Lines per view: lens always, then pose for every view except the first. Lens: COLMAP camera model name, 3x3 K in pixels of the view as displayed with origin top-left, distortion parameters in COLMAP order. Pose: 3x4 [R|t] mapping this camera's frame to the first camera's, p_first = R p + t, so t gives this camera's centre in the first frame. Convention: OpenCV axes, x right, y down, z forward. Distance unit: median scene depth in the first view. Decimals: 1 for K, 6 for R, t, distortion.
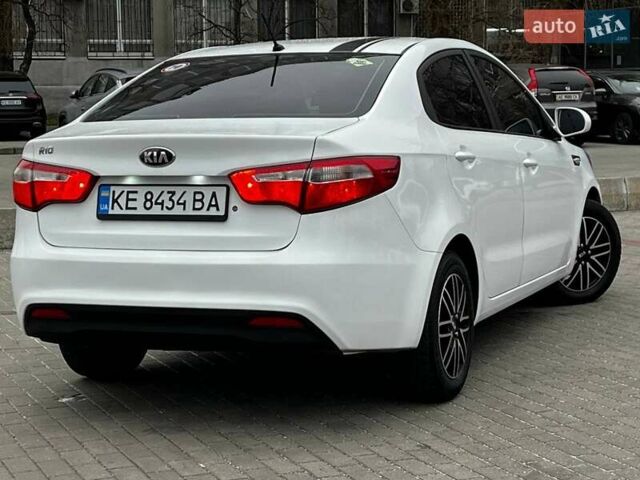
lens RADIAL K [[1477.4, 0, 320.0], [0, 1477.4, 240.0], [0, 0, 1]] dist [0.160199, -0.383908]
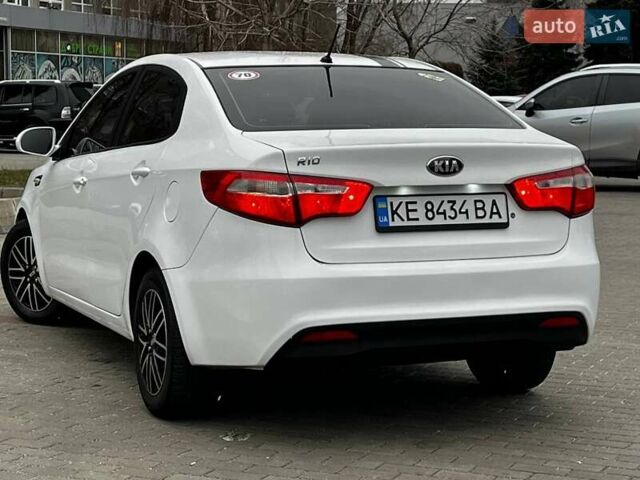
lens RADIAL K [[1477.4, 0, 320.0], [0, 1477.4, 240.0], [0, 0, 1]] dist [0.160199, -0.383908]
pose [[0.721550, -0.038303, 0.691302, -0.851284], [0.052466, 0.998623, 0.000569, -0.011612], [-0.690372, 0.035859, 0.722566, 0.342100]]
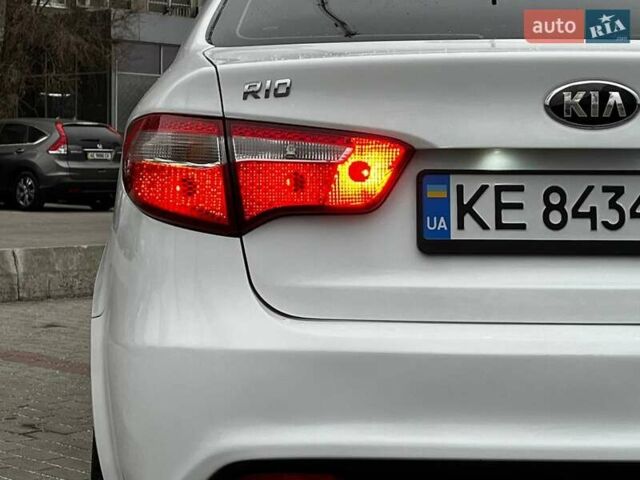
lens RADIAL K [[1477.4, 0, 320.0], [0, 1477.4, 240.0], [0, 0, 1]] dist [0.160199, -0.383908]
pose [[0.918033, 0.009405, 0.396392, -0.348549], [0.010894, 0.998743, -0.048926, 0.002668], [-0.396354, 0.049234, 0.916777, 0.637464]]
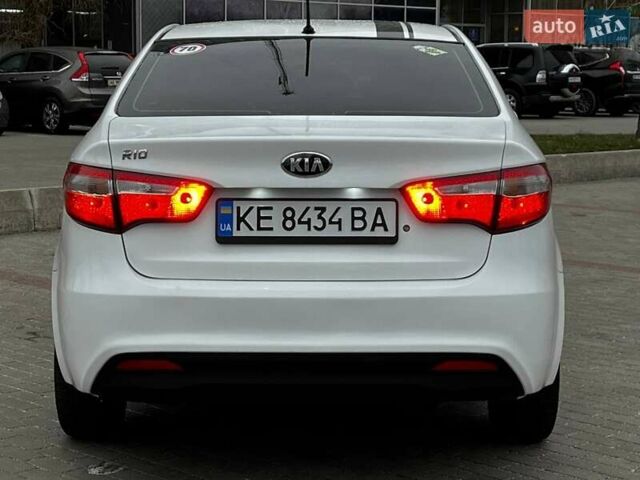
lens RADIAL K [[1477.4, 0, 320.0], [0, 1477.4, 240.0], [0, 0, 1]] dist [0.160199, -0.383908]
pose [[0.926950, -0.017331, 0.374785, -0.400308], [0.013056, 0.999818, 0.013942, -0.026258], [-0.374958, -0.008030, 0.927007, 0.256137]]
